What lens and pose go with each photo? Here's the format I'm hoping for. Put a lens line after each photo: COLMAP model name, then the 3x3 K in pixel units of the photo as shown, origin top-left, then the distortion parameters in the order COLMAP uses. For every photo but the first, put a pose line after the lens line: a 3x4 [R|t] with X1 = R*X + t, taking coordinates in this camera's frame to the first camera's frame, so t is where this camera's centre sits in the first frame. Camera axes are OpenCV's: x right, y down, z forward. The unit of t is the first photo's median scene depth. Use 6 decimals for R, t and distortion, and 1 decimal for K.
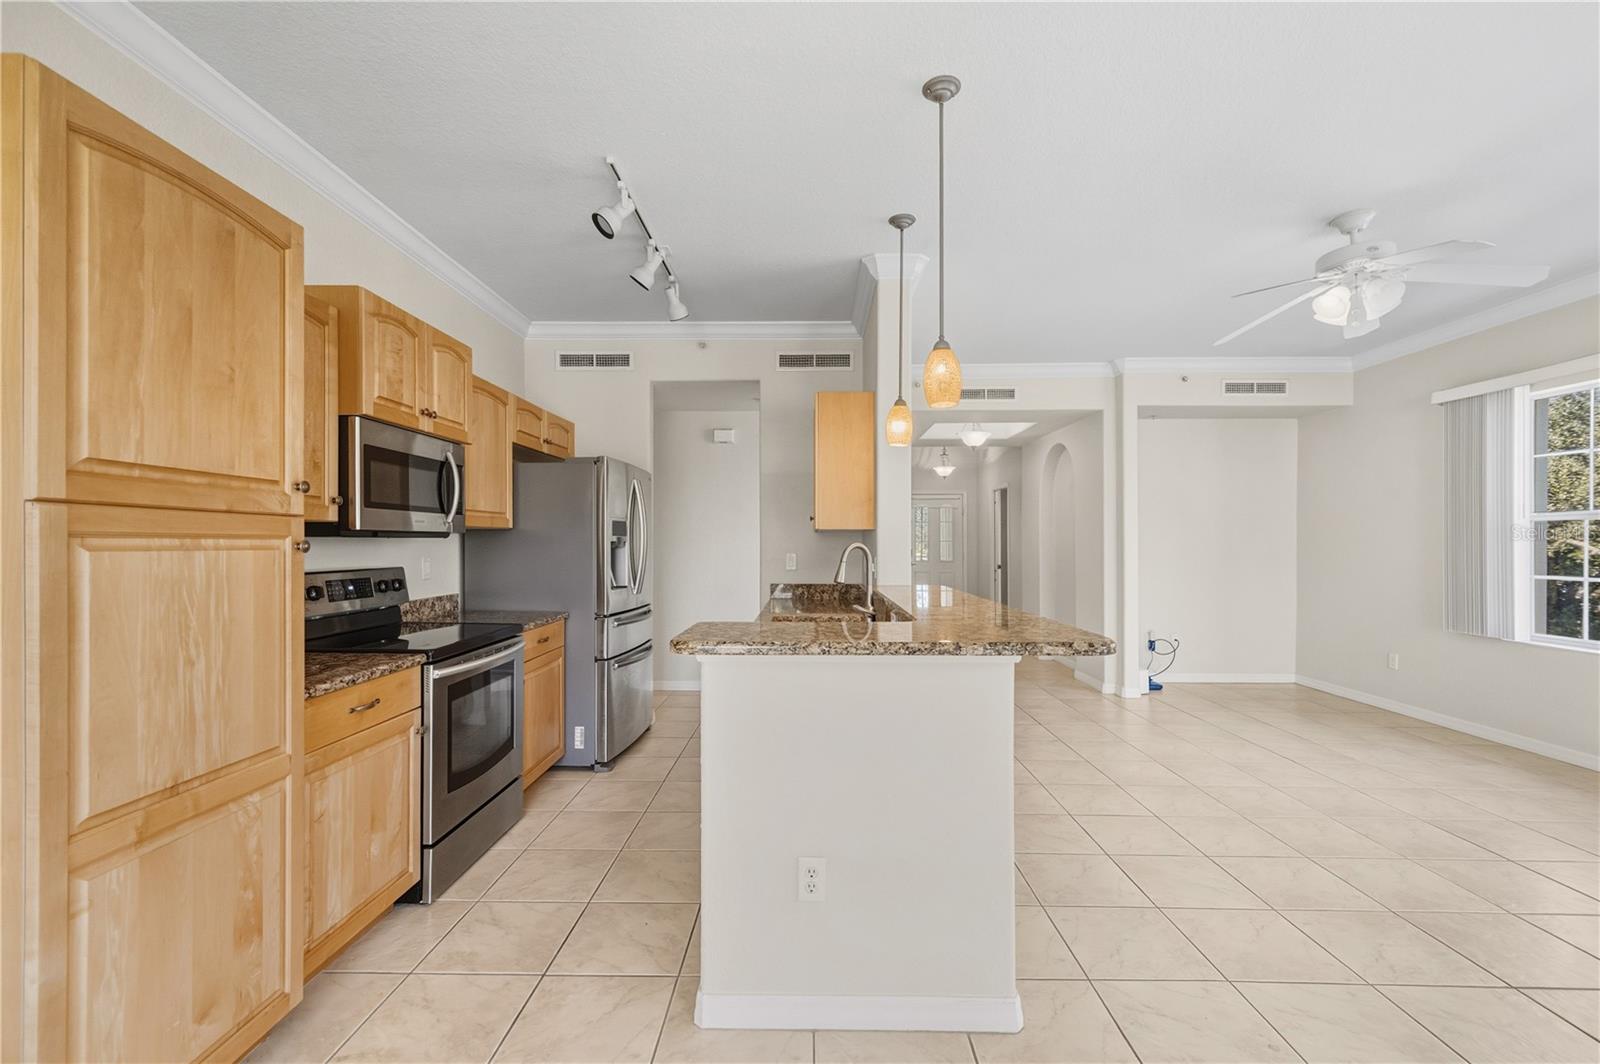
lens RADIAL K [[673.5, 0, 793.8], [0, 673.5, 541.7], [0, 0, 1]] dist [0.003449, 0.000318]
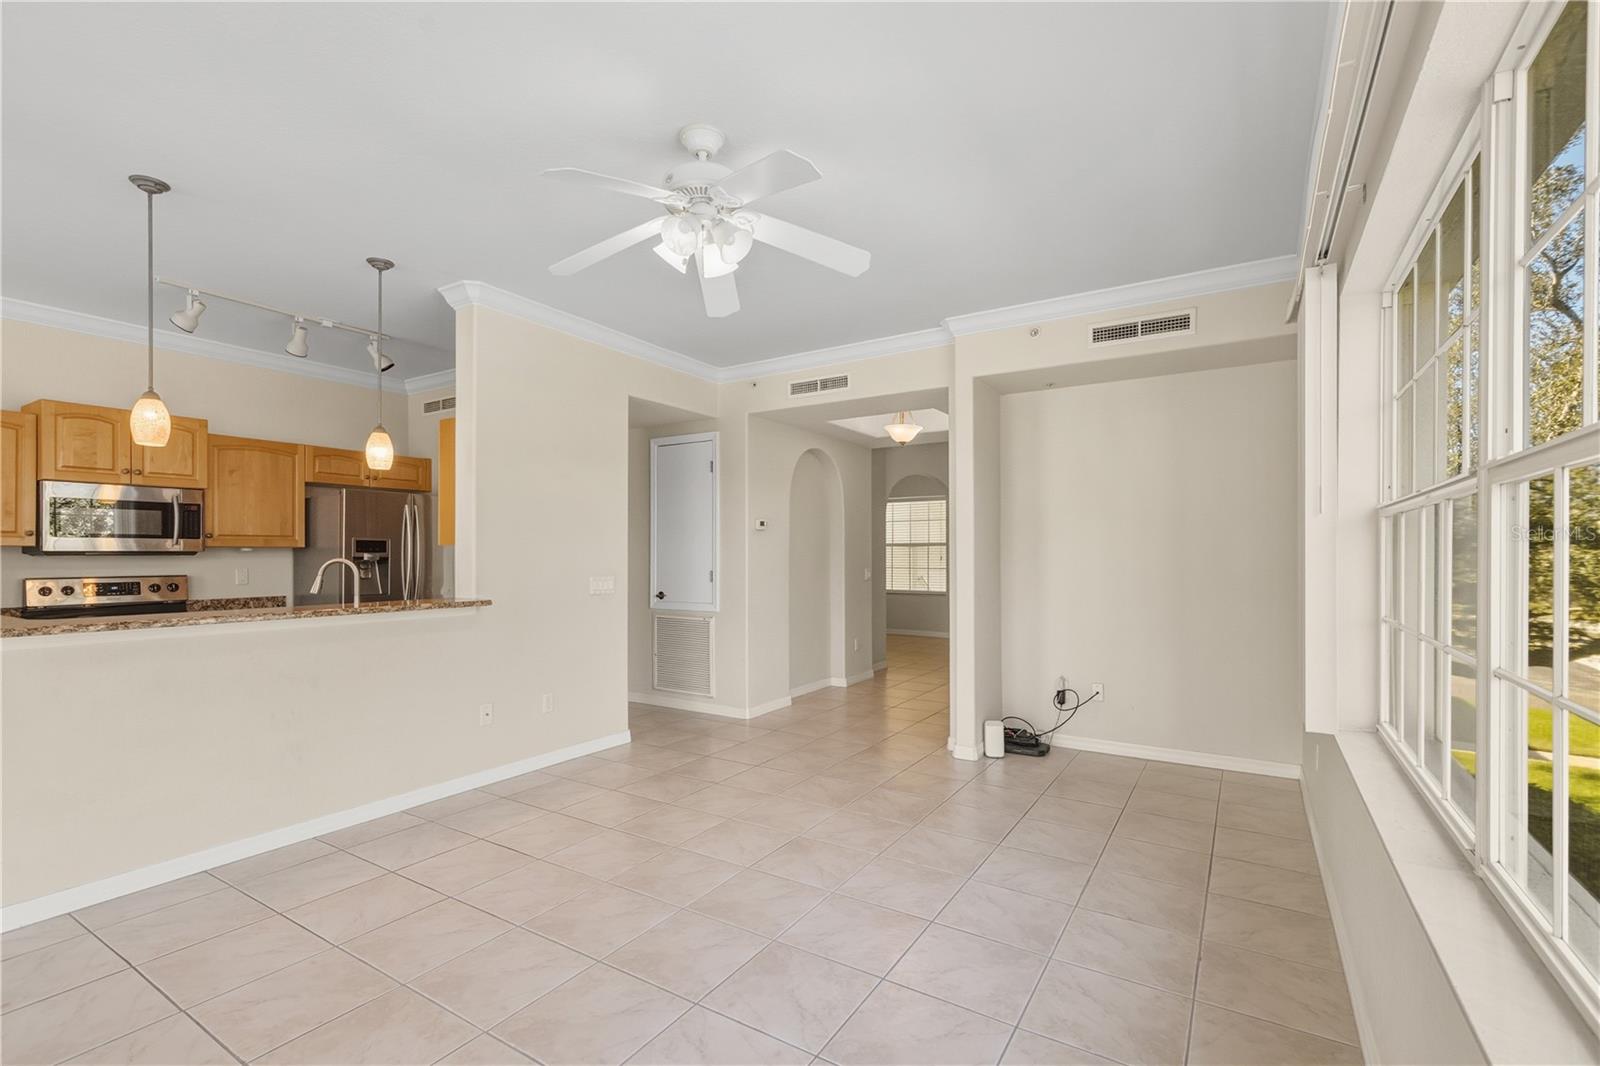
lens RADIAL K [[711.0, 0, 785.0], [0, 711.0, 559.6], [0, 0, 1]] dist [-0.000004, -0.000112]
pose [[0.855718, 0.000962, -0.517442, 1.232688], [0.002941, 0.999973, 0.006723, -0.002415], [0.517434, -0.007275, 0.855692, 0.331870]]
